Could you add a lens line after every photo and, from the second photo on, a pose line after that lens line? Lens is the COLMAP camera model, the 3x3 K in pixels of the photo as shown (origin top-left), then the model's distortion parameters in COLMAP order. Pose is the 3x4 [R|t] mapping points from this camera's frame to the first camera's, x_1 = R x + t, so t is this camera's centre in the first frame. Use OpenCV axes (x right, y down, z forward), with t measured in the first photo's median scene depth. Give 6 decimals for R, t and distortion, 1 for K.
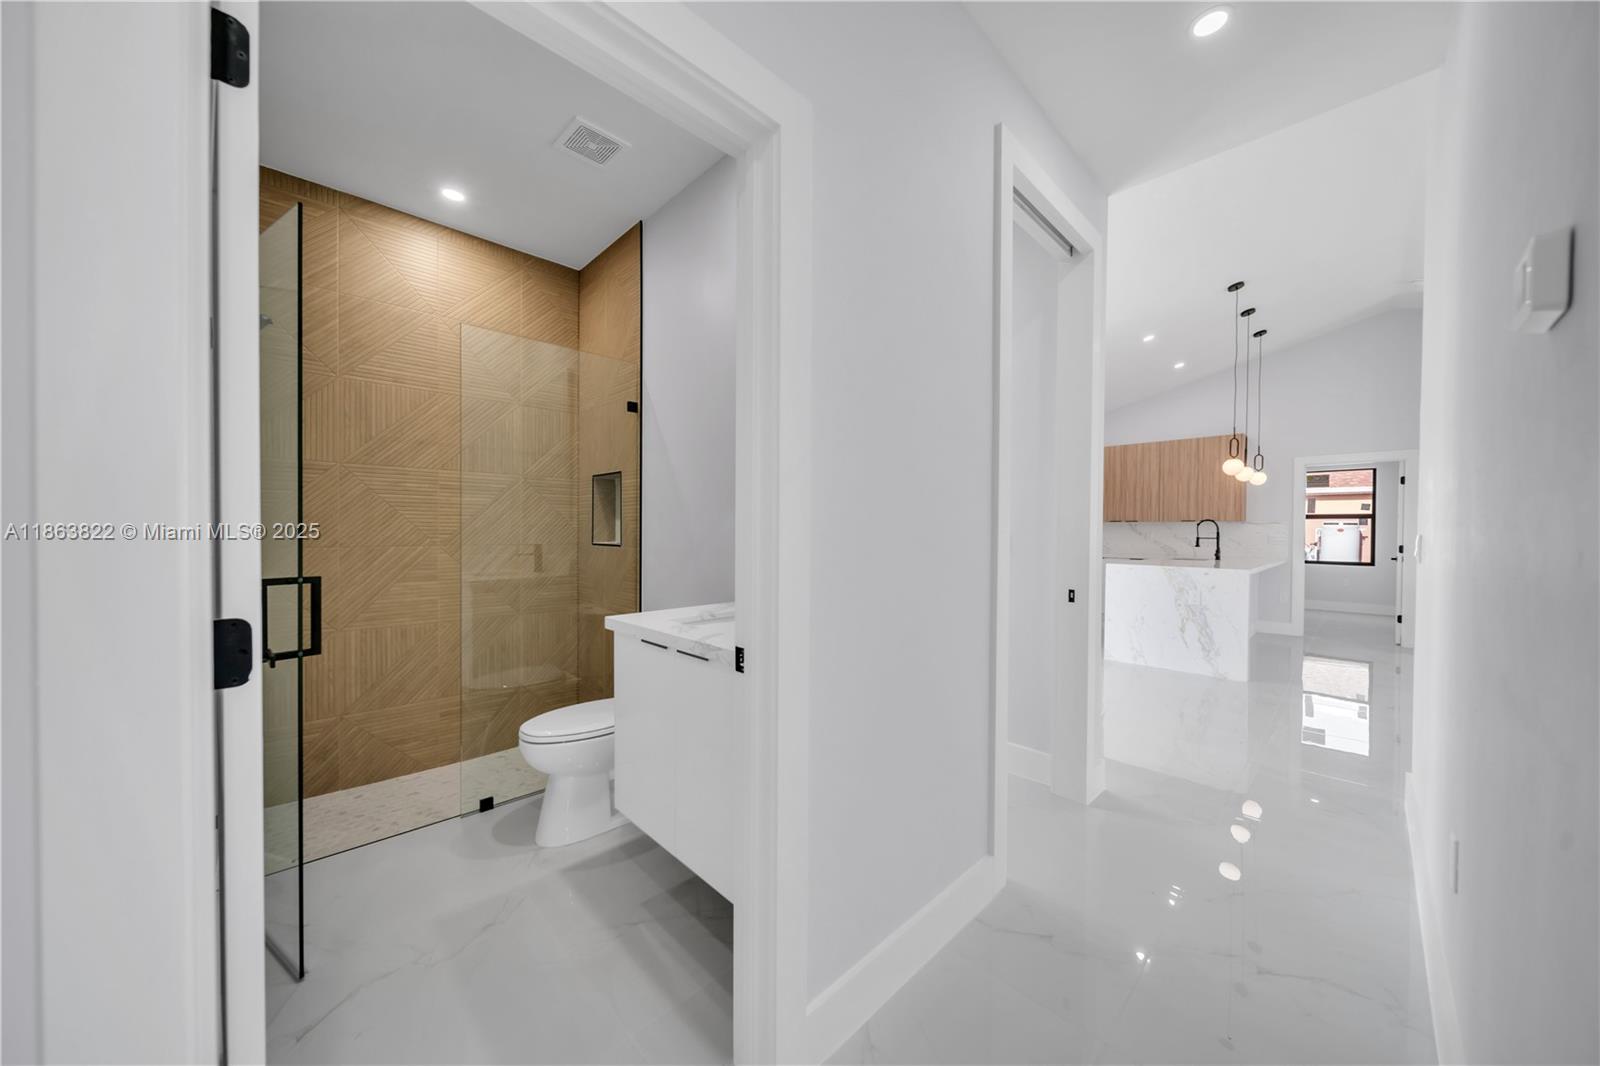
lens RADIAL K [[553.8, 0, 799.4], [0, 553.8, 537.4], [0, 0, 1]] dist [-0.000280, -0.000233]
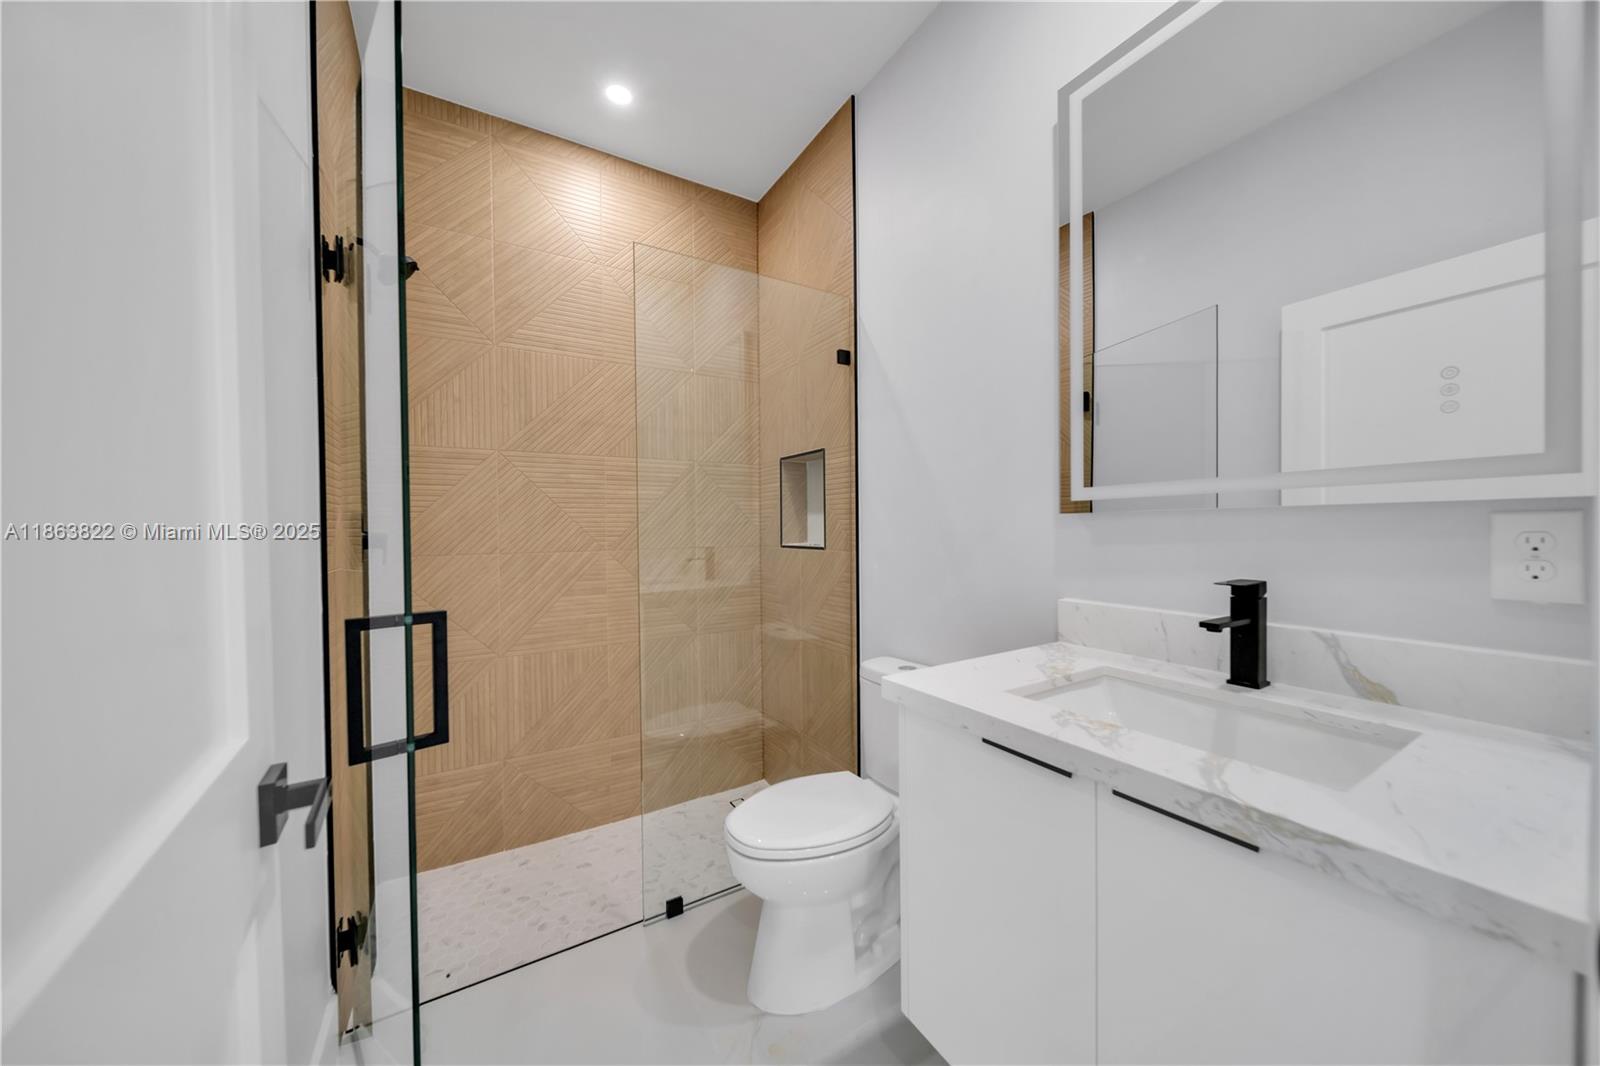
lens RADIAL K [[553.8, 0, 799.4], [0, 553.8, 537.4], [0, 0, 1]] dist [-0.000280, -0.000233]
pose [[0.974601, -0.013405, -0.223548, -0.201532], [0.014382, 0.999893, 0.002744, -0.002604], [0.223487, -0.005889, 0.974689, 0.282107]]
